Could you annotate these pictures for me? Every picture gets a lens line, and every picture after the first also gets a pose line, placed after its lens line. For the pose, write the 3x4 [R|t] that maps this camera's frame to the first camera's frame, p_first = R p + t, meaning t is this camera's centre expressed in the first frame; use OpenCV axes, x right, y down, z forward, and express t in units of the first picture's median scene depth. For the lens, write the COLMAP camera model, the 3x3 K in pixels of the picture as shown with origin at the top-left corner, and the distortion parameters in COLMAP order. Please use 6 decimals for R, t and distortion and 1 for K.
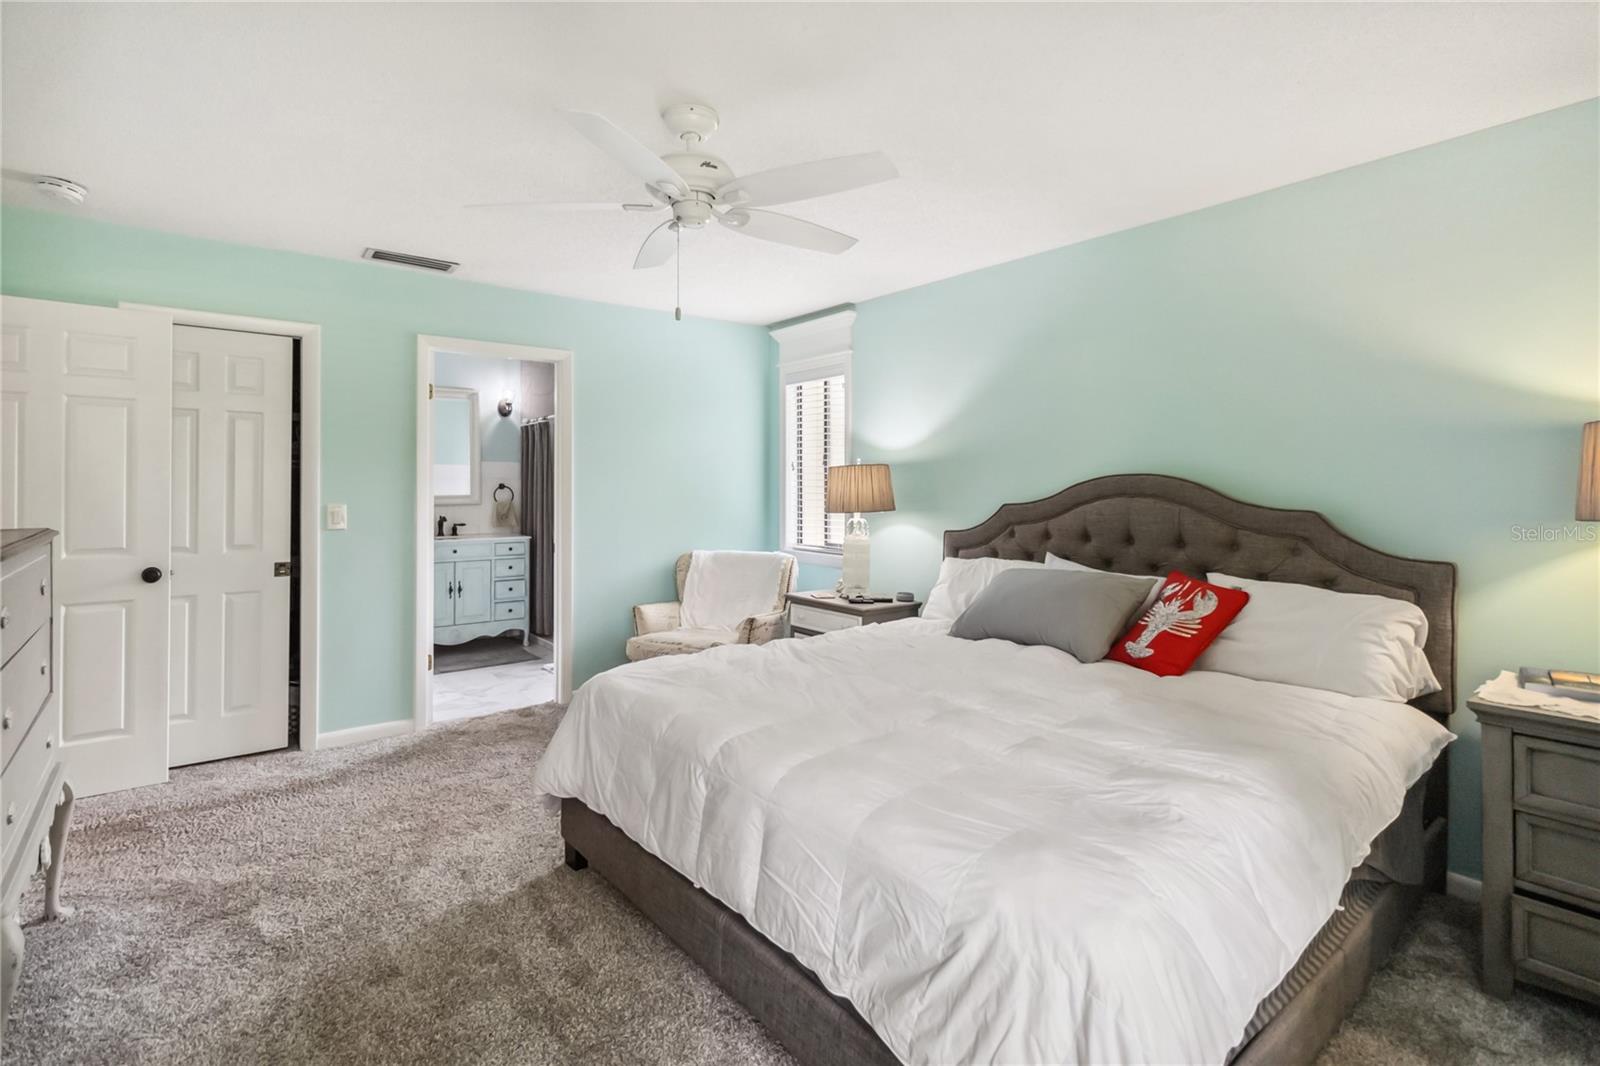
lens RADIAL K [[752.4, 0, 796.1], [0, 752.4, 483.0], [0, 0, 1]] dist [0.000776, 0.000337]
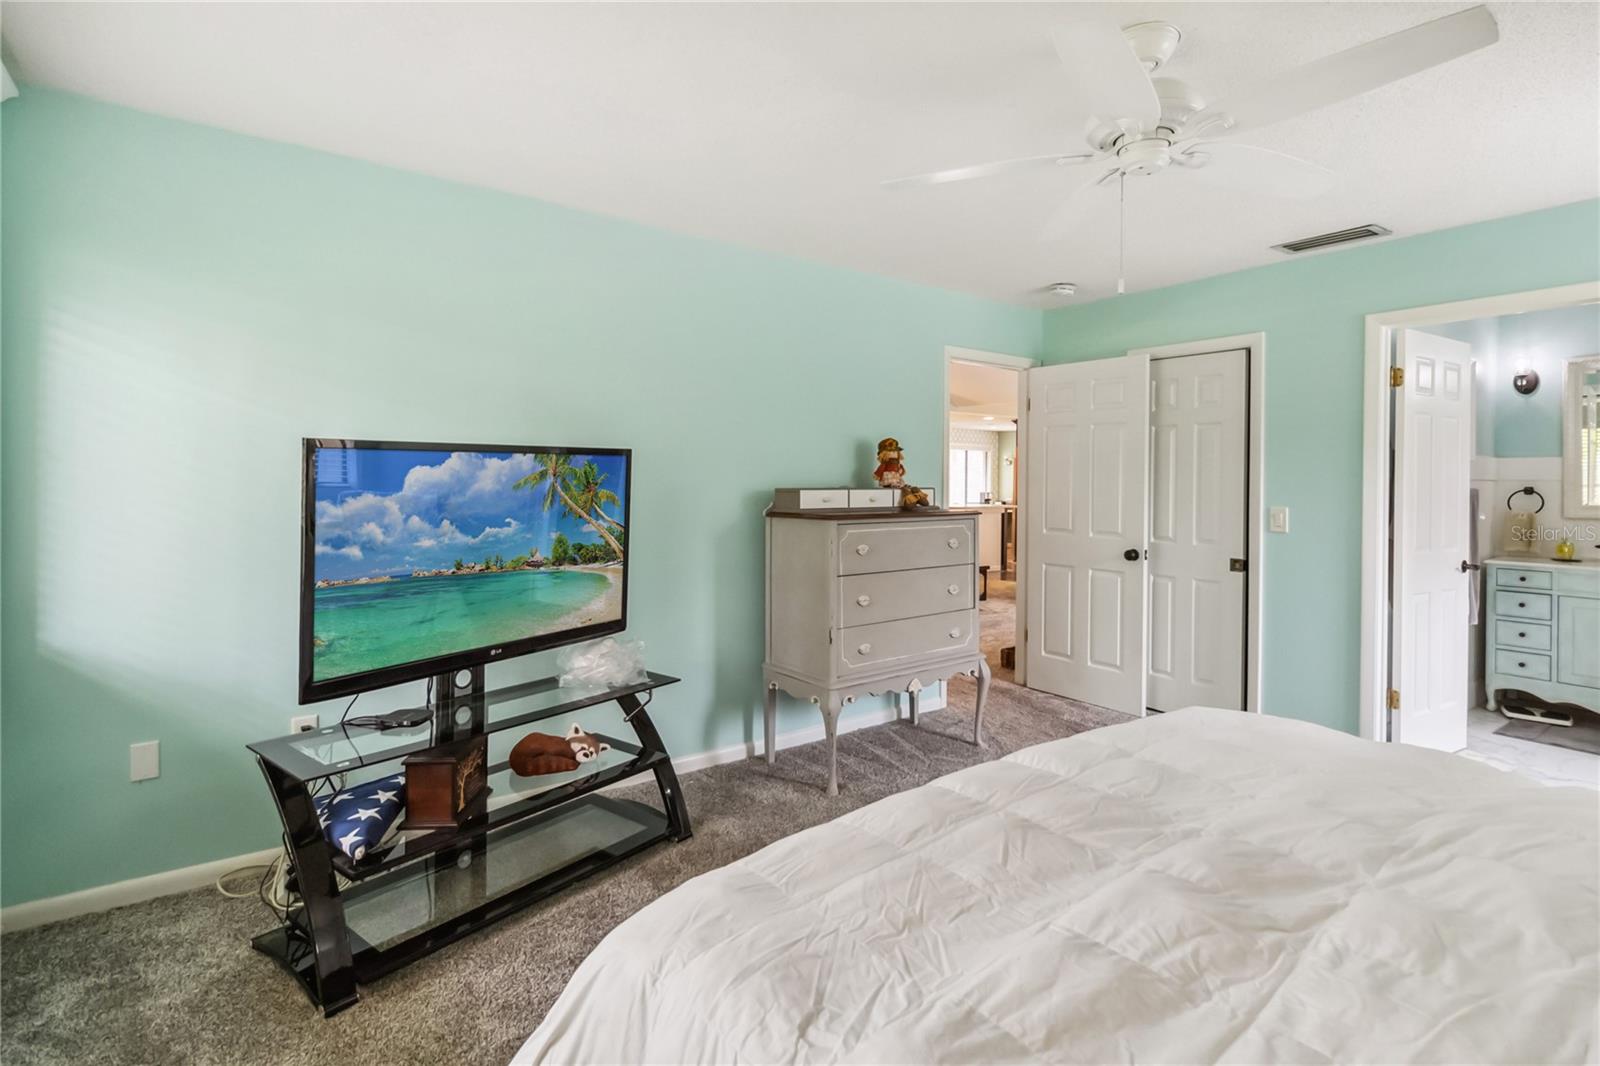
lens RADIAL K [[752.4, 0, 788.6], [0, 752.4, 485.4], [0, 0, 1]] dist [0.000776, 0.000337]
pose [[-0.030516, -0.001734, -0.999533, 0.421298], [-0.005787, 0.999982, -0.001558, 0.005172], [0.999518, 0.005736, -0.030526, 0.385334]]
